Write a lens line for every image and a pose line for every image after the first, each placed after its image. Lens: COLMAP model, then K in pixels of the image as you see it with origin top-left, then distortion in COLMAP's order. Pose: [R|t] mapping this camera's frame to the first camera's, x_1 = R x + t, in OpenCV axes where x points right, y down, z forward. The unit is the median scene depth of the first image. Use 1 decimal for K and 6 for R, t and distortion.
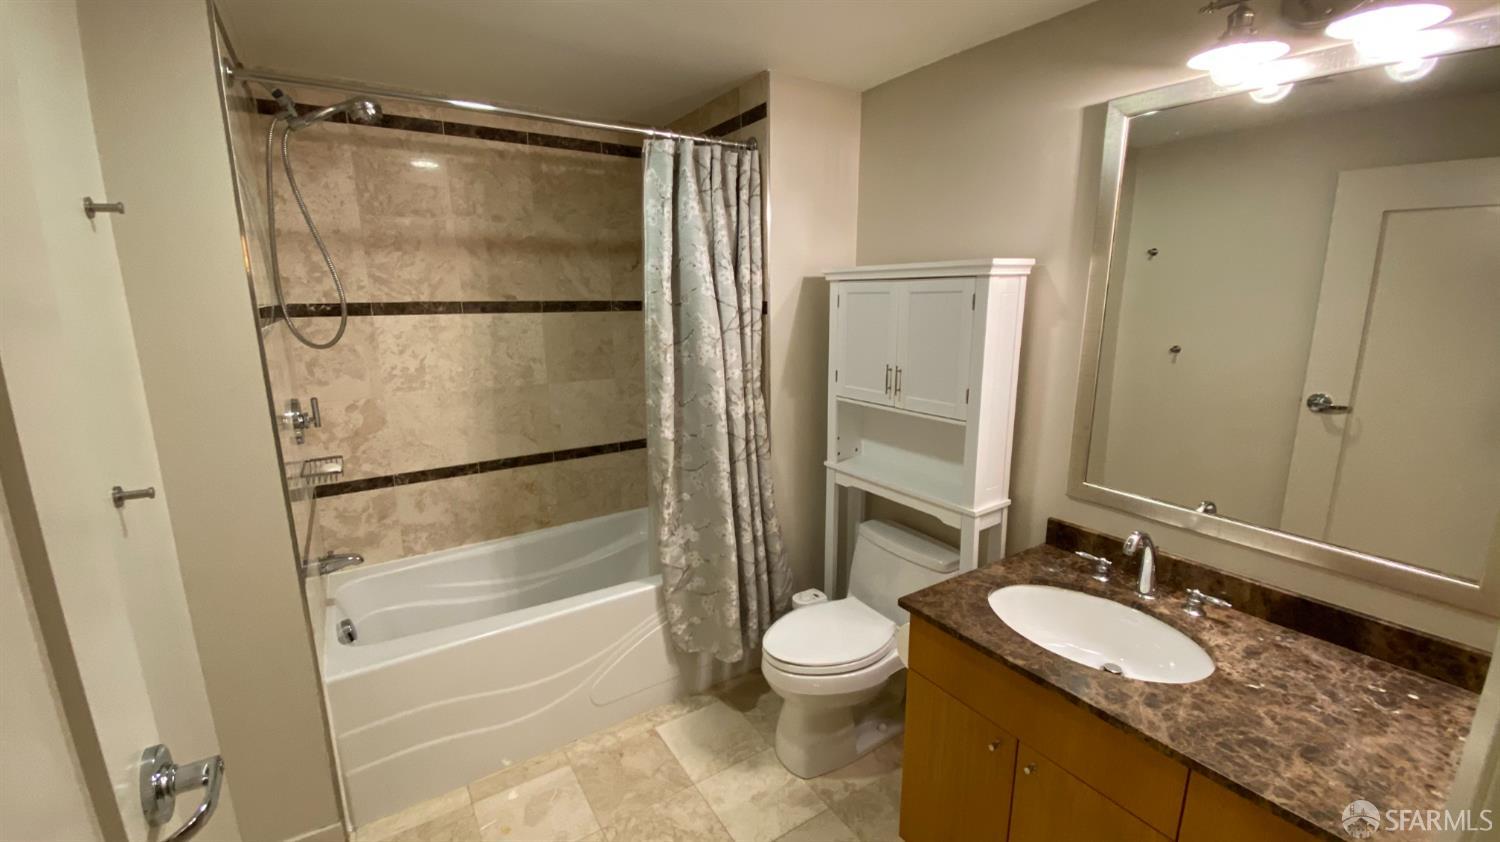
lens RADIAL K [[610.6, 0, 749.6], [0, 610.6, 422.9], [0, 0, 1]] dist [0.018161, -0.000454]
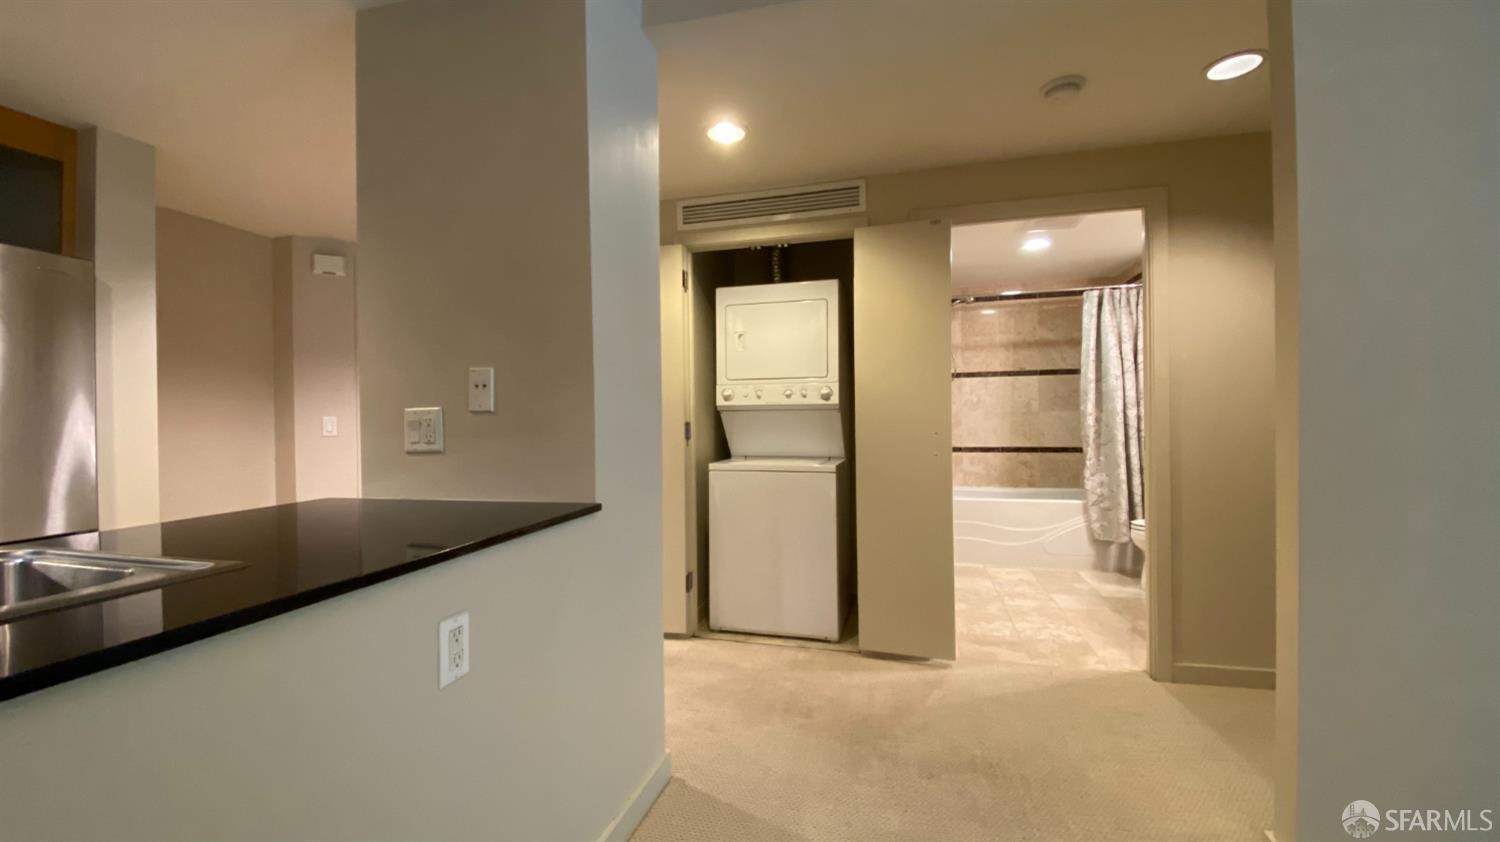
lens RADIAL K [[610.6, 0, 745.3], [0, 610.6, 411.7], [0, 0, 1]] dist [0.018161, -0.000454]
pose [[0.670919, -0.009338, -0.741472, 0.615564], [-0.149682, 0.977632, -0.147751, 0.457014], [0.726267, 0.210113, 0.654514, -1.202472]]
